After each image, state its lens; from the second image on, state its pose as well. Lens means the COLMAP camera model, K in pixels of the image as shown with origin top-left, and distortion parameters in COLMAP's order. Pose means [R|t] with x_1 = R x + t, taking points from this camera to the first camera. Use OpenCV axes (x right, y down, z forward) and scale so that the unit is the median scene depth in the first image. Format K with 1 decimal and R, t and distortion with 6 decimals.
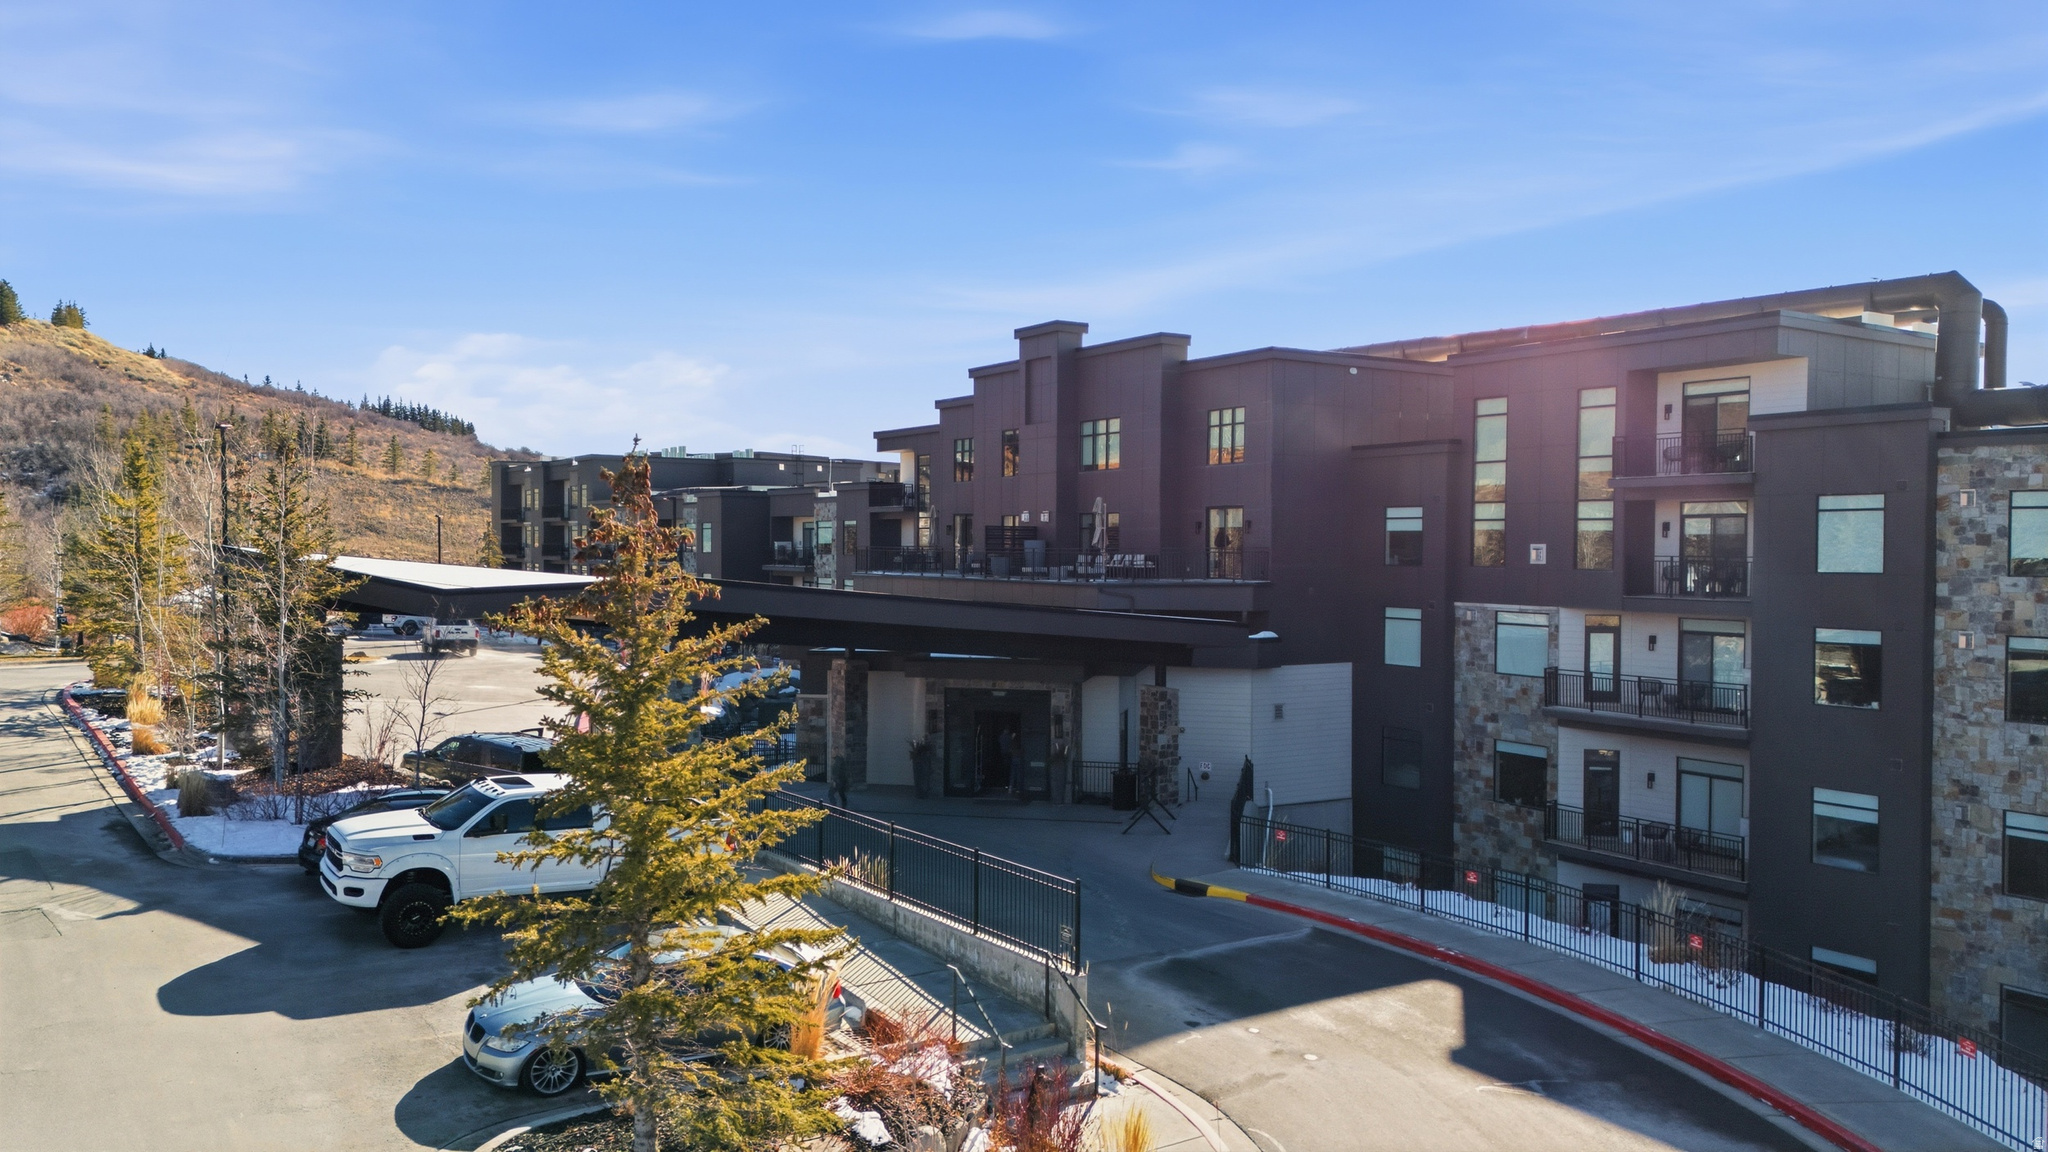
lens RADIAL K [[1488.2, 0, 1017.0], [0, 1488.2, 577.2], [0, 0, 1]] dist [0.042046, -0.032203]
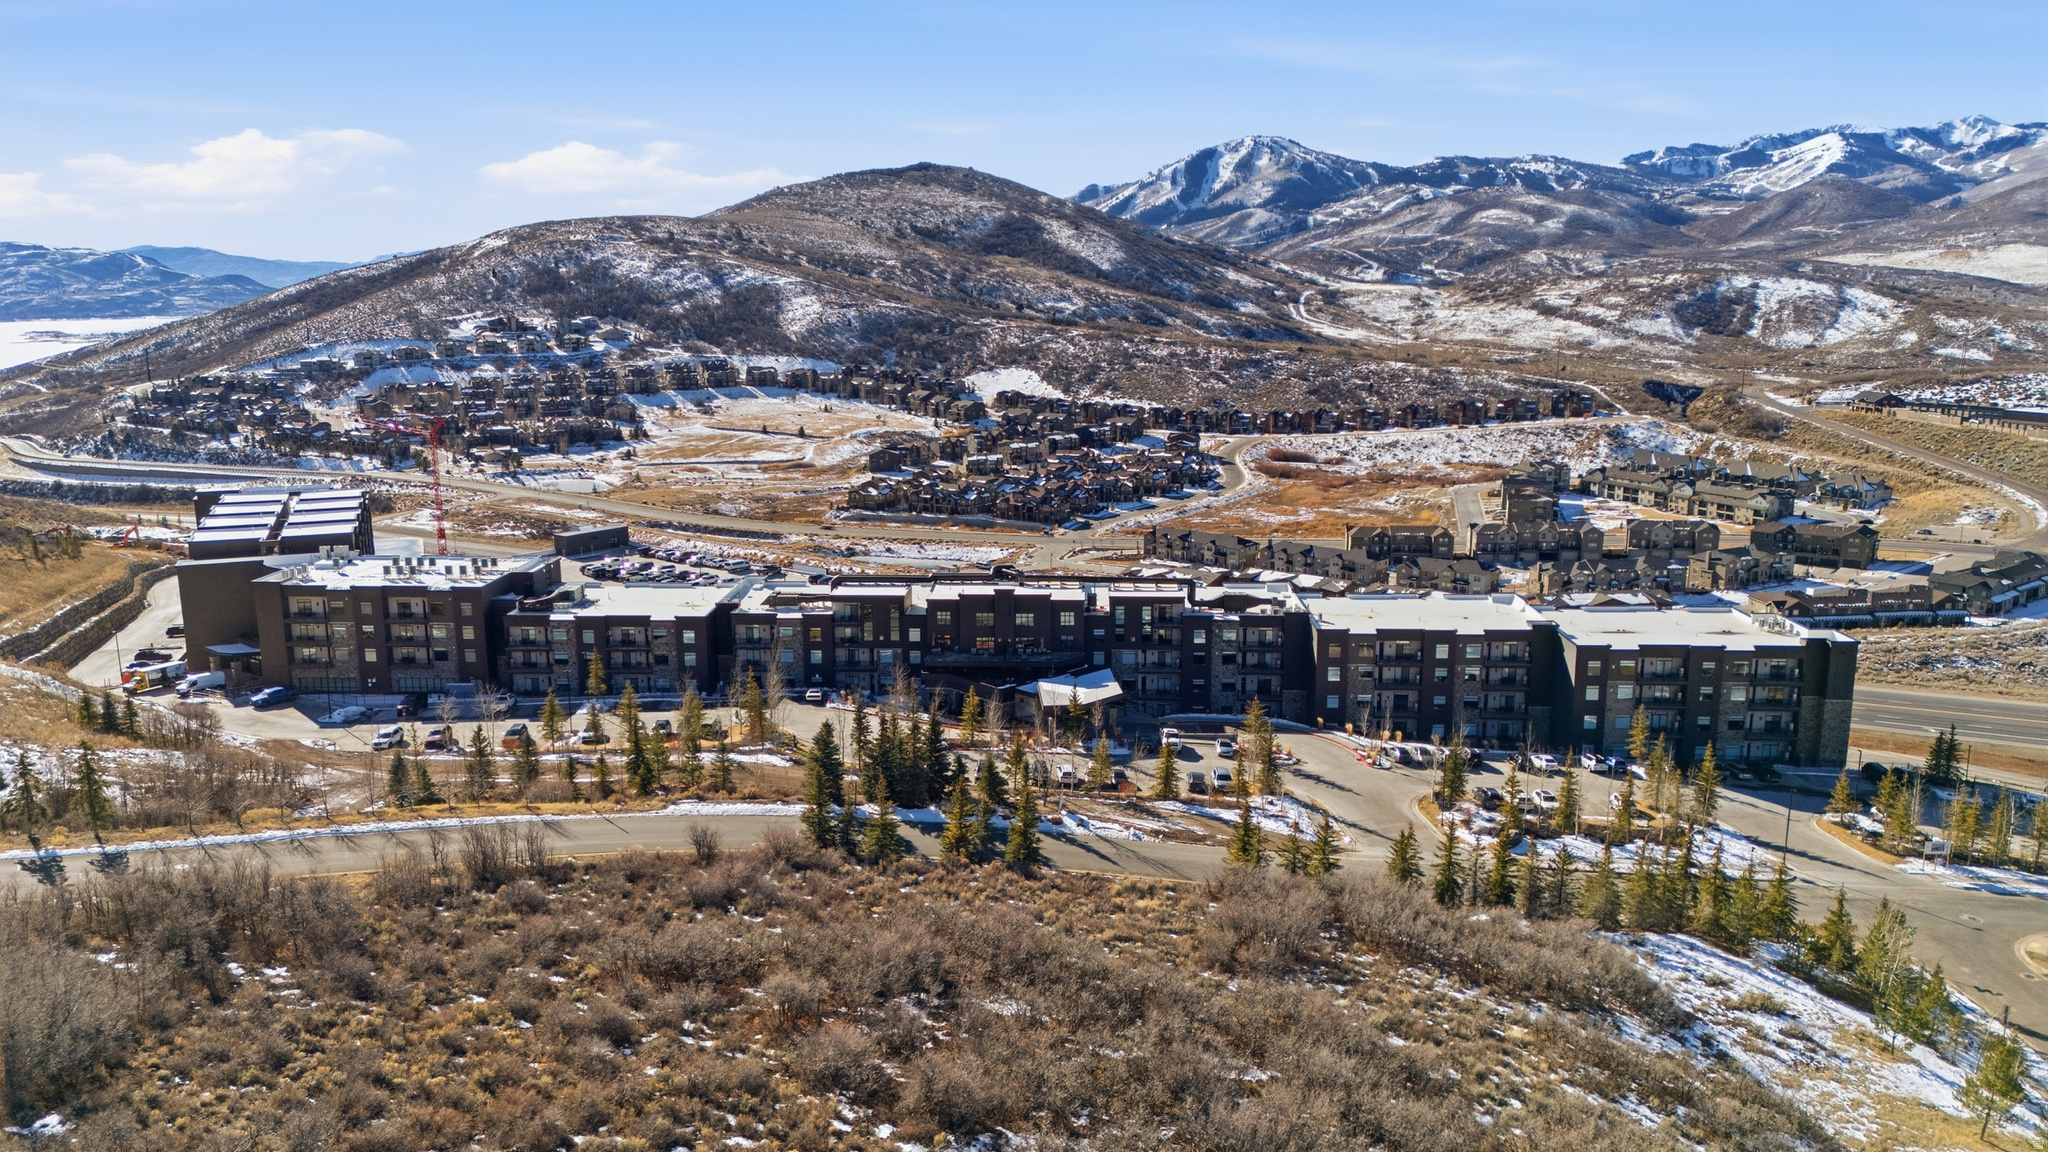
lens RADIAL K [[1488.2, 0, 1026.6], [0, 1488.2, 580.3], [0, 0, 1]] dist [0.042046, -0.032203]
pose [[0.572796, -0.172525, 0.801336, -3.757488], [0.023771, 0.980684, 0.194146, -1.174116], [-0.819353, -0.092157, 0.565834, -1.443954]]
